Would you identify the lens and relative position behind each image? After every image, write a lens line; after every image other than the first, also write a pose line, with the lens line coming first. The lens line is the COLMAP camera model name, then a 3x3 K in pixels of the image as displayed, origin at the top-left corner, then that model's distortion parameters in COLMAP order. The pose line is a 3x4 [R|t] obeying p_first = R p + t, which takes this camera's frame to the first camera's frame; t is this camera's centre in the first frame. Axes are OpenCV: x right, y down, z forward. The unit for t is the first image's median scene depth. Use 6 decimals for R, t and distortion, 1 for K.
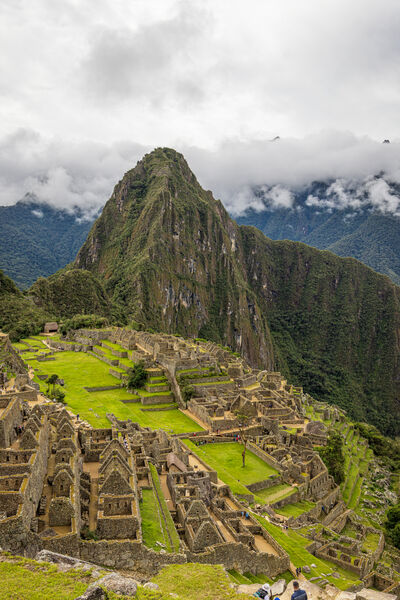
lens RADIAL K [[549.1, 0, 200.0], [0, 549.1, 300.0], [0, 0, 1]] dist [0.006541, -0.009930]
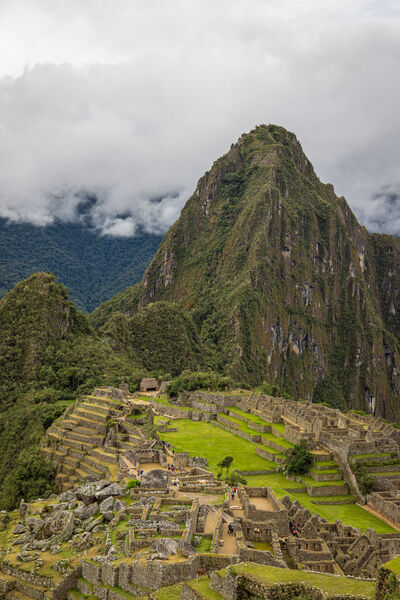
lens RADIAL K [[841.8, 0, 200.0], [0, 841.8, 300.0], [0, 0, 1]] dist [0.041685, 0.027412]
pose [[0.994848, 0.028079, -0.097410, -0.069751], [-0.031447, 0.998953, -0.033219, -0.024128], [0.096376, 0.036111, 0.994690, -0.123746]]
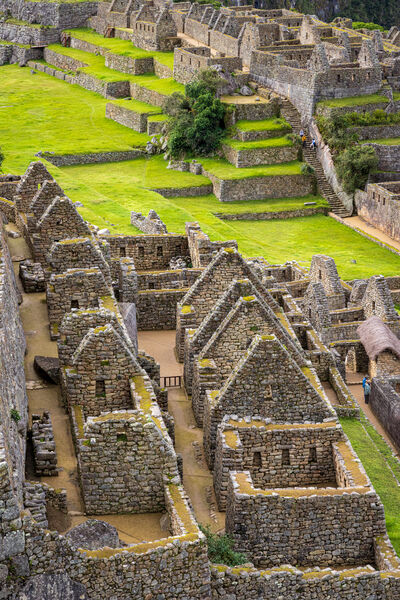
lens RADIAL K [[1498.6, 0, 200.0], [0, 1498.6, 300.0], [0, 0, 1]] dist [0.048303, -0.160272]
pose [[0.998059, 0.004103, -0.062139, -0.027247], [0.009456, 0.976272, 0.216339, 0.024049], [0.061552, -0.216507, 0.974339, 0.049751]]
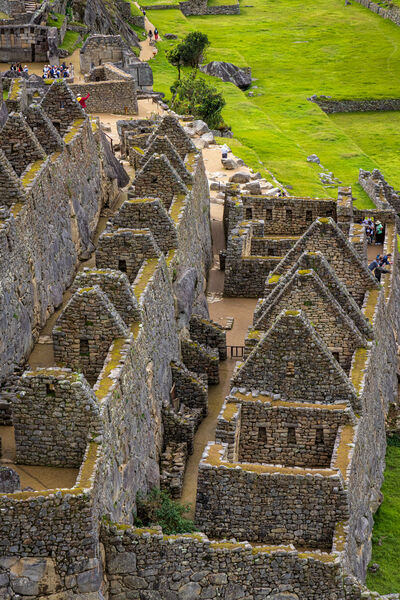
lens RADIAL K [[1753.3, 0, 181.0], [0, 1753.3, 299.9], [0, 0, 1]] dist [0.051330, 0.675321]
pose [[0.947250, 0.085218, -0.308957, 0.012152], [-0.009253, 0.970871, 0.239422, 0.018154], [0.320361, -0.223934, 0.920447, 0.034771]]
